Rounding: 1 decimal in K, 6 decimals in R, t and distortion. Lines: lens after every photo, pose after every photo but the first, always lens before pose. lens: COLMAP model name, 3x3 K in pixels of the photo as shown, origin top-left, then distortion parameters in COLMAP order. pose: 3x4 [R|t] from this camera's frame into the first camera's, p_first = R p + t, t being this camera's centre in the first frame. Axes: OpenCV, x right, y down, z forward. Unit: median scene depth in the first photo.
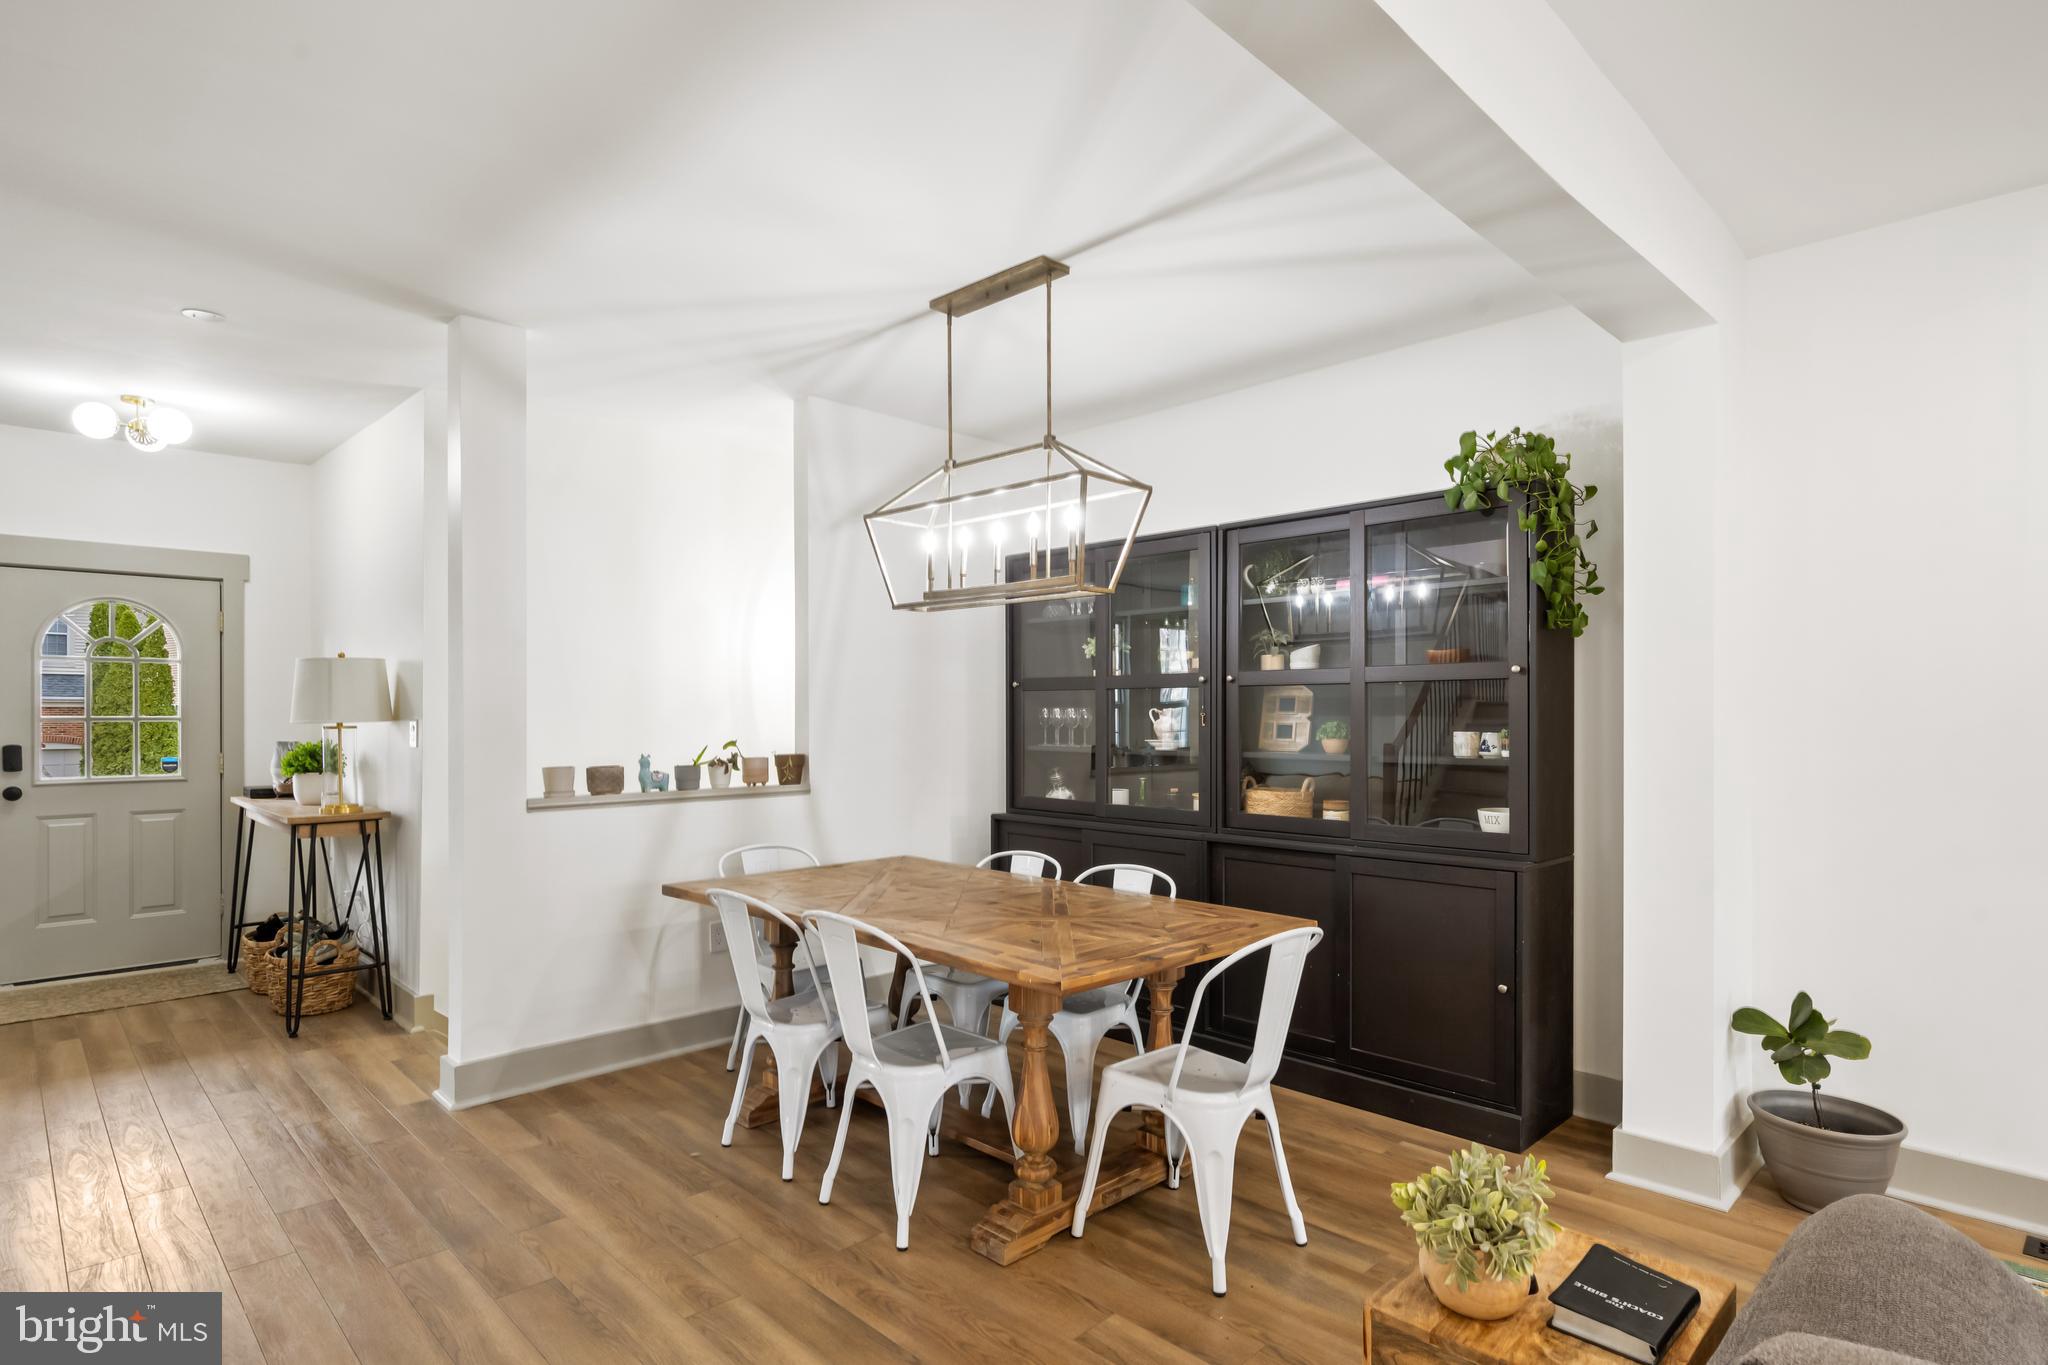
lens RADIAL K [[1057.1, 0, 1026.2], [0, 1057.1, 698.1], [0, 0, 1]] dist [0.001443, 0.002282]
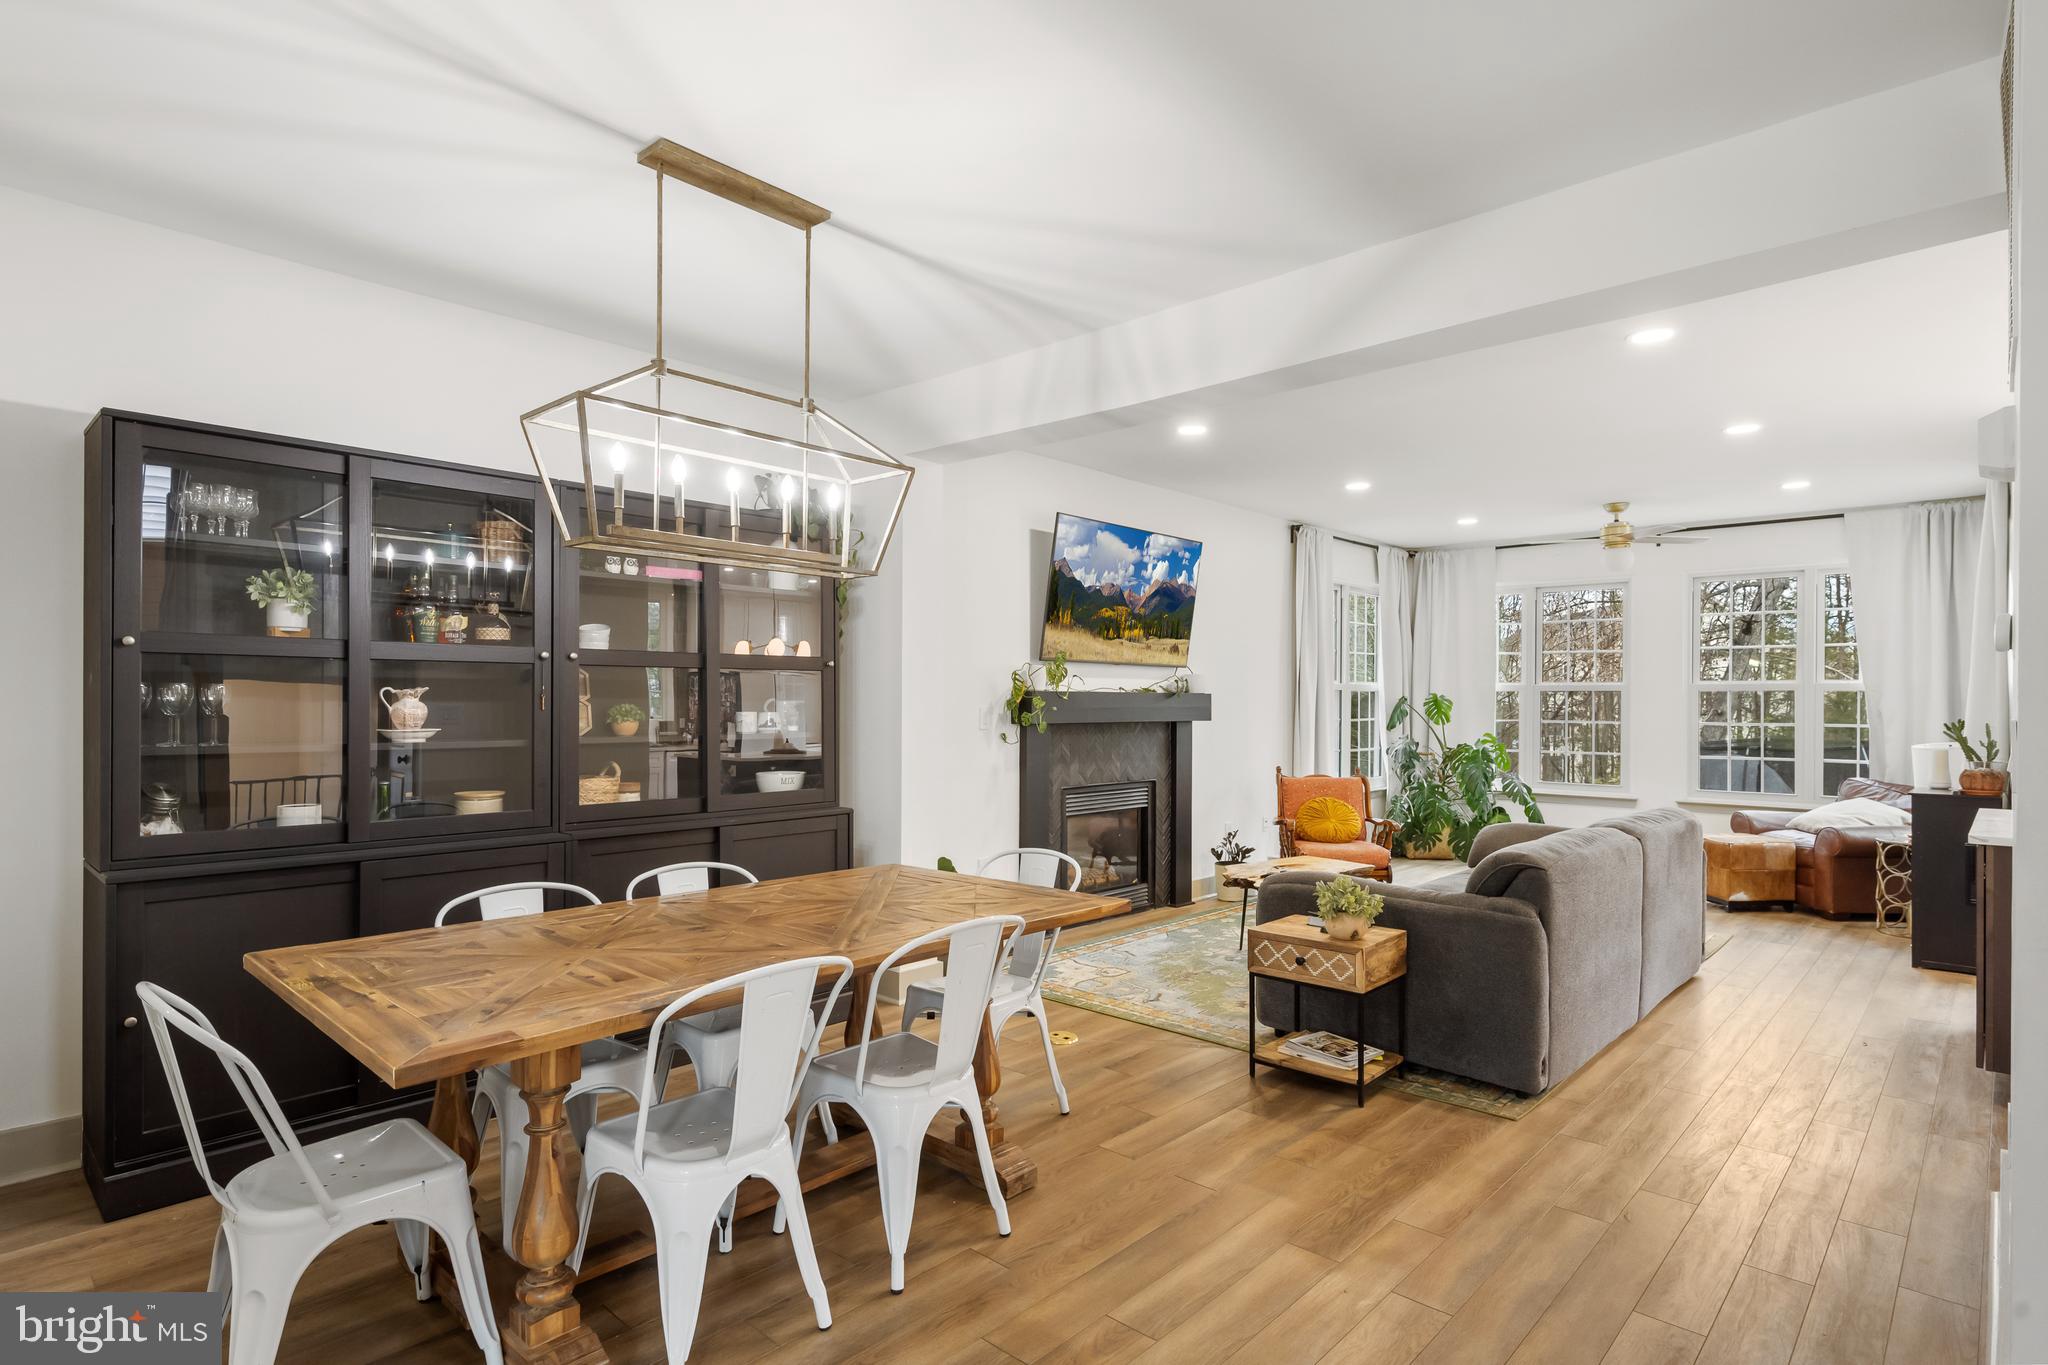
lens RADIAL K [[1057.1, 0, 1011.4], [0, 1057.1, 685.4], [0, 0, 1]] dist [0.001443, 0.002282]
pose [[-0.037071, 0.014572, 0.999206, -0.715534], [-0.020224, 0.999678, -0.015329, 0.012196], [-0.999108, -0.020776, -0.036764, 0.665443]]
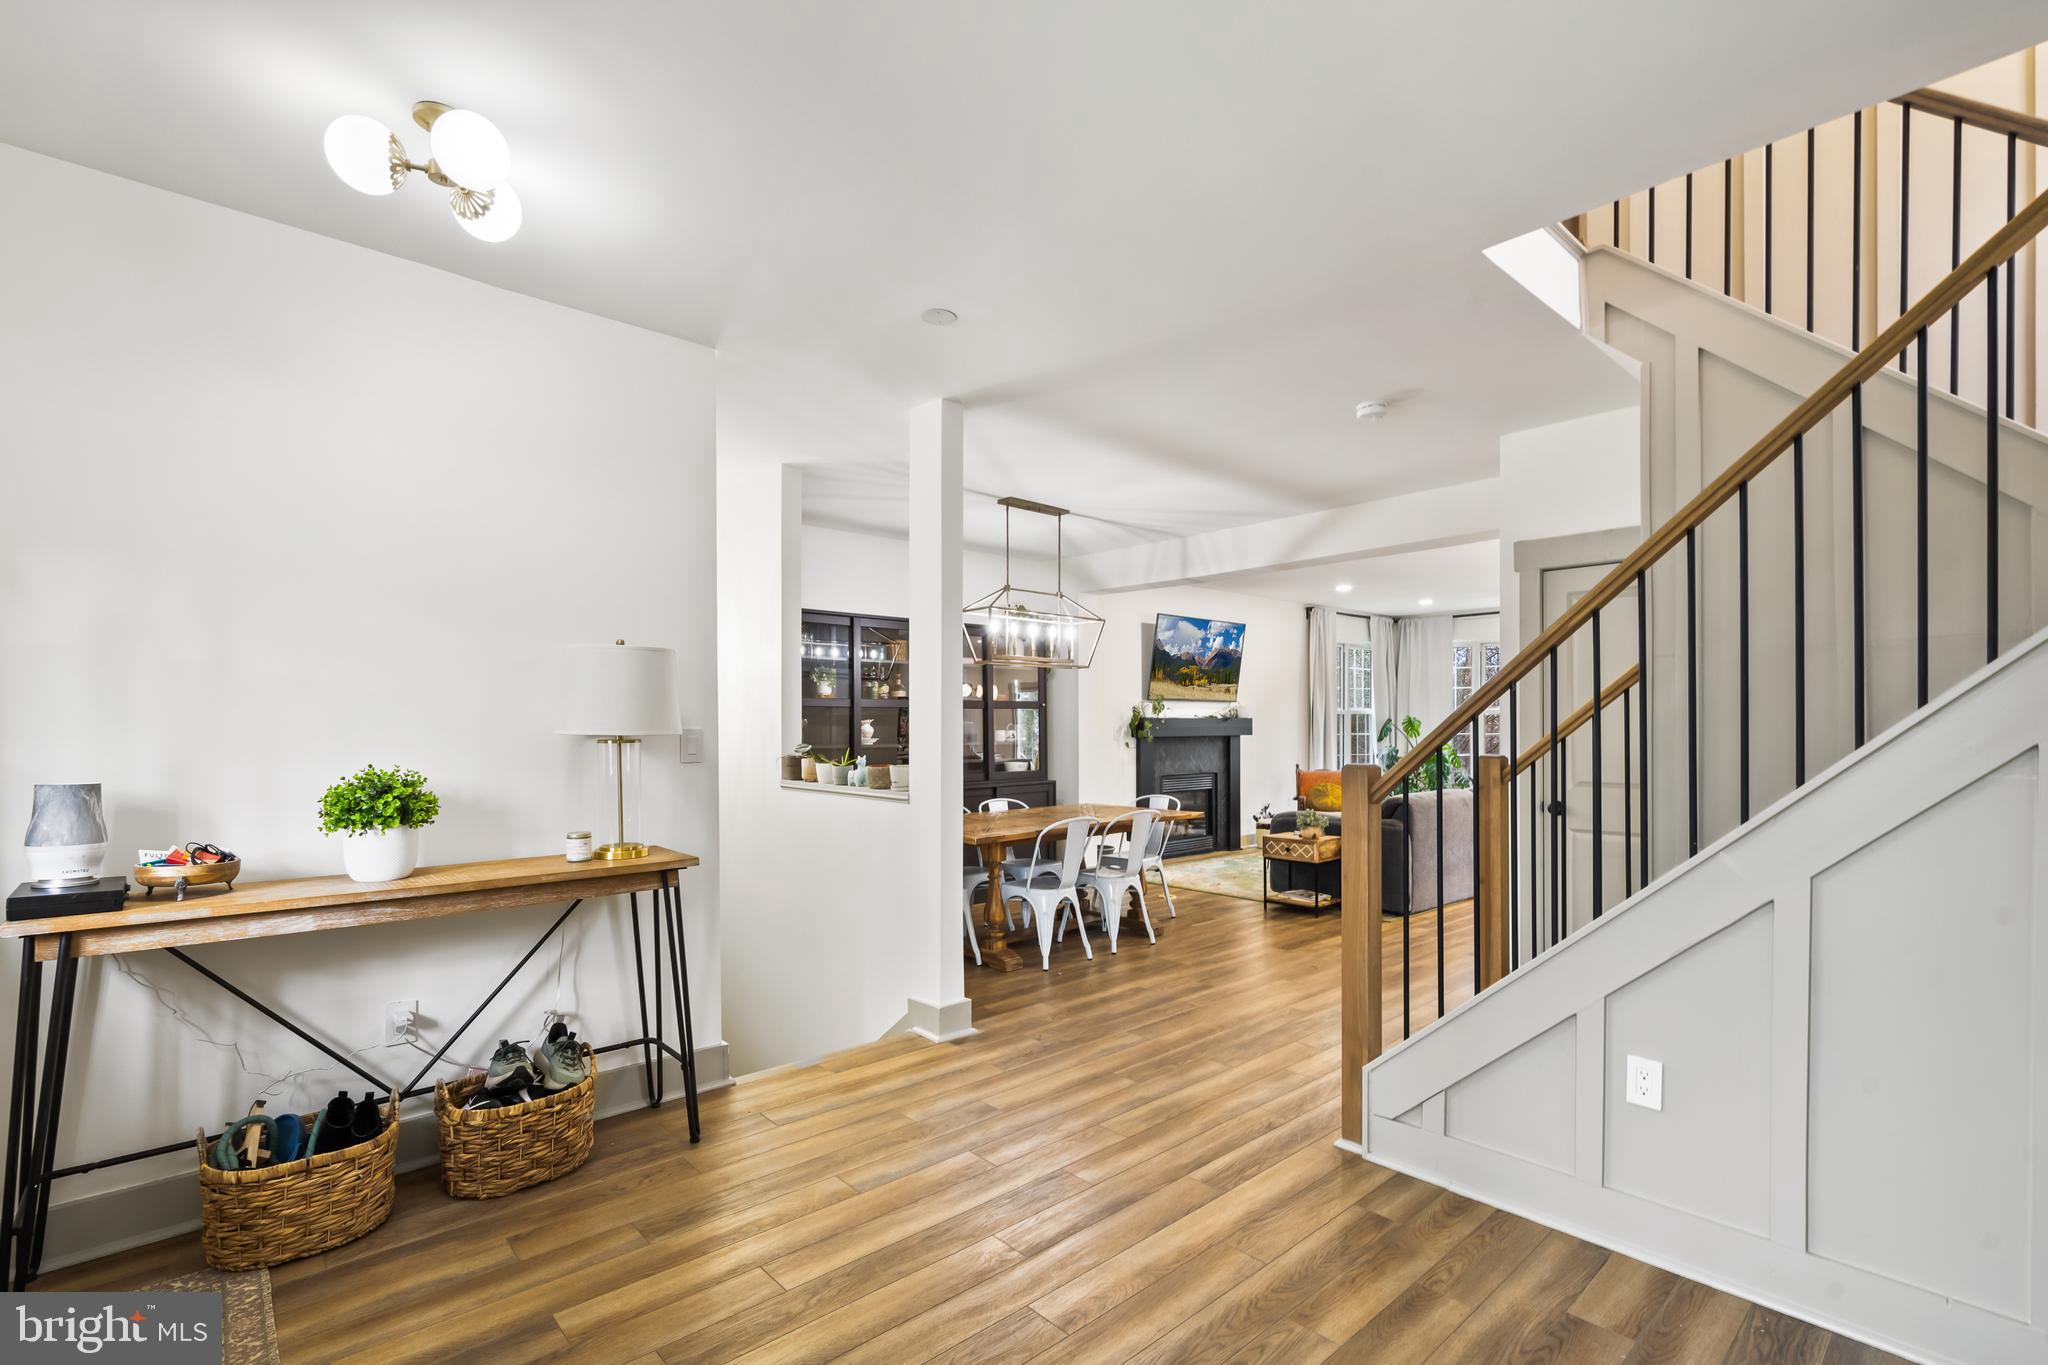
lens RADIAL K [[934.4, 0, 1000.2], [0, 934.4, 714.2], [0, 0, 1]] dist [-0.001465, 0.001686]
pose [[0.058261, 0.009795, 0.998253, -1.454587], [-0.013592, 0.999867, -0.009018, 0.013459], [-0.998209, -0.013043, 0.058386, 0.786683]]
